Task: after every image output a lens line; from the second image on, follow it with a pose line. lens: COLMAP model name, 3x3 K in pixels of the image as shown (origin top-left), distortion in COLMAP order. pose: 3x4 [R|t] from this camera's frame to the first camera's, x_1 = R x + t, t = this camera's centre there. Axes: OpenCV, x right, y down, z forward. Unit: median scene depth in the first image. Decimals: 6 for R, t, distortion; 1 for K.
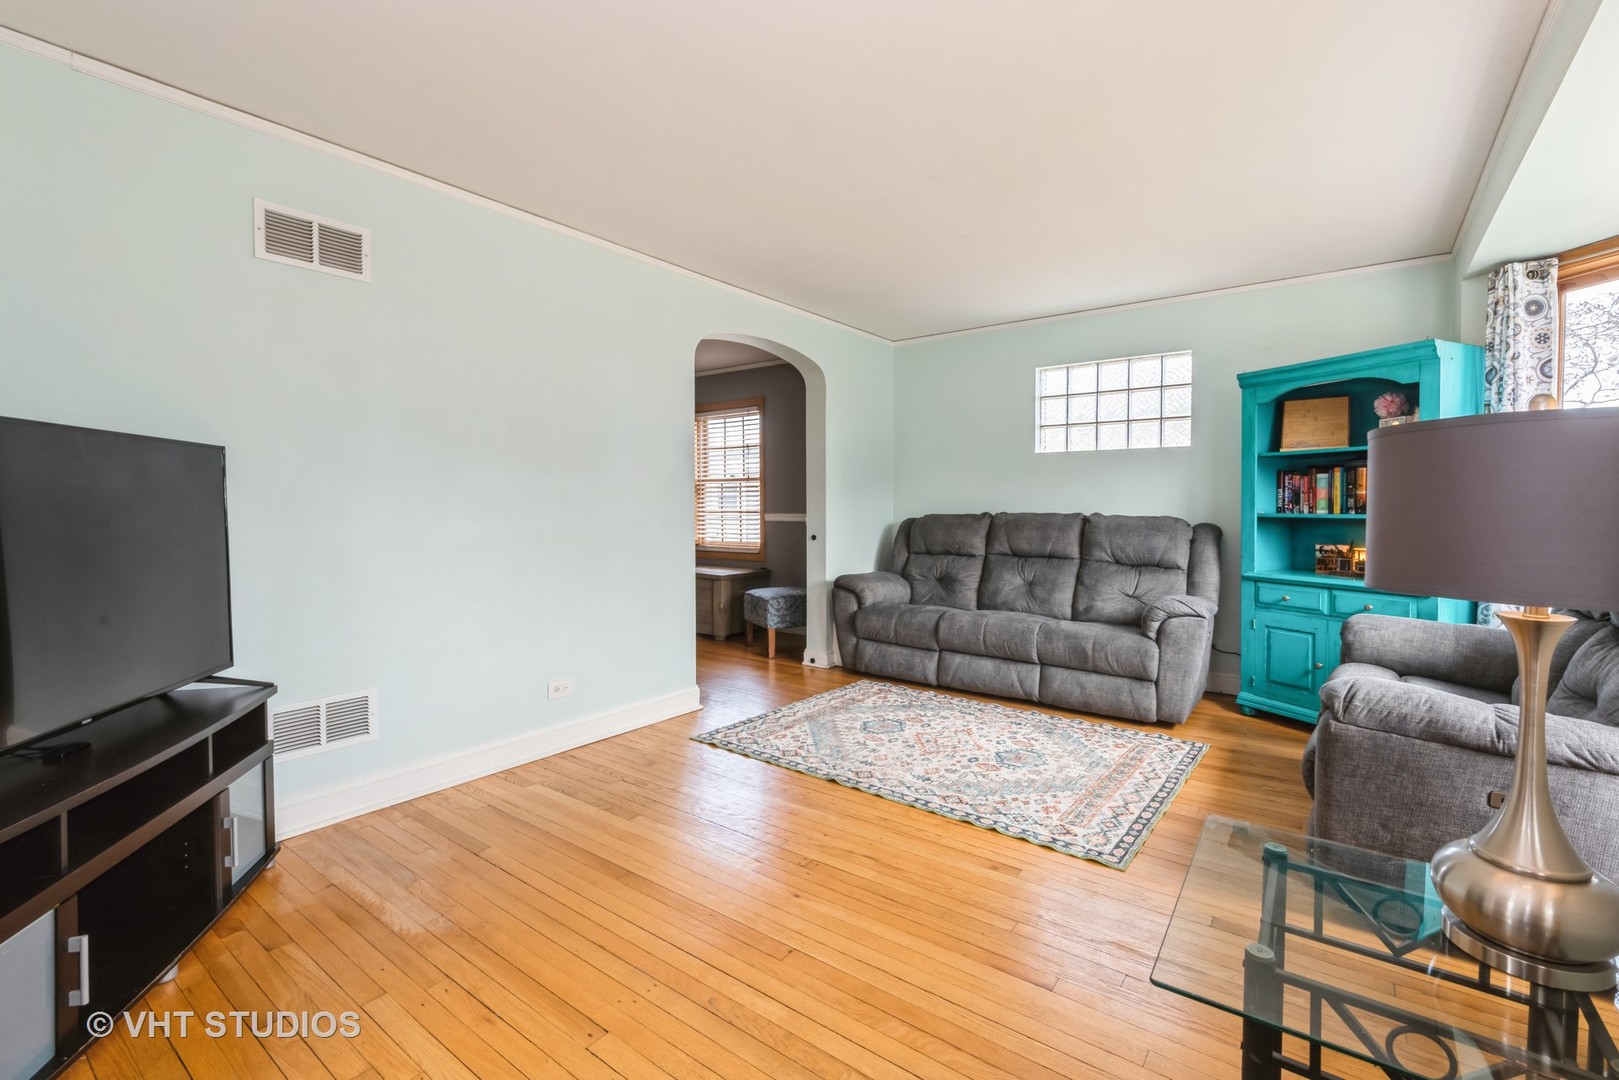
lens RADIAL K [[703.2, 0, 817.0], [0, 703.2, 528.8], [0, 0, 1]] dist [0.000725, -0.000459]
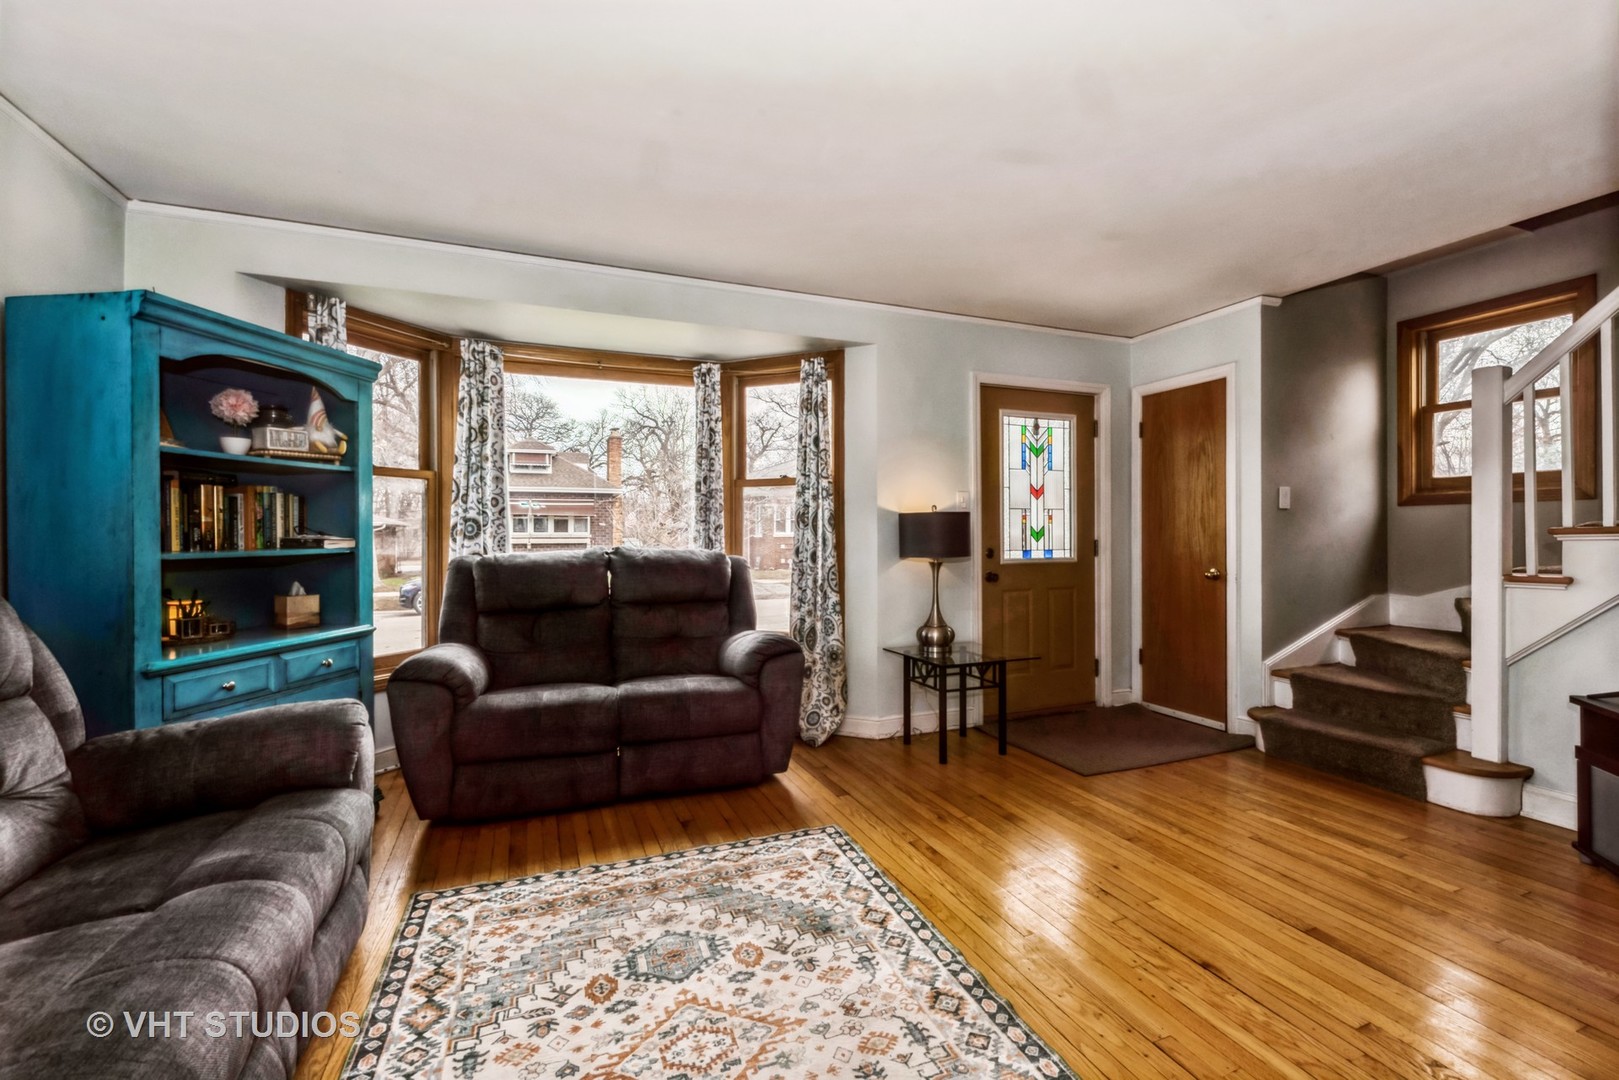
lens RADIAL K [[703.2, 0, 830.6], [0, 703.2, 530.9], [0, 0, 1]] dist [0.000725, -0.000459]
pose [[-0.867107, 0.003114, 0.498112, -0.140063], [0.020358, 0.999367, 0.029191, -0.058556], [-0.497706, 0.035452, -0.866621, 1.544395]]
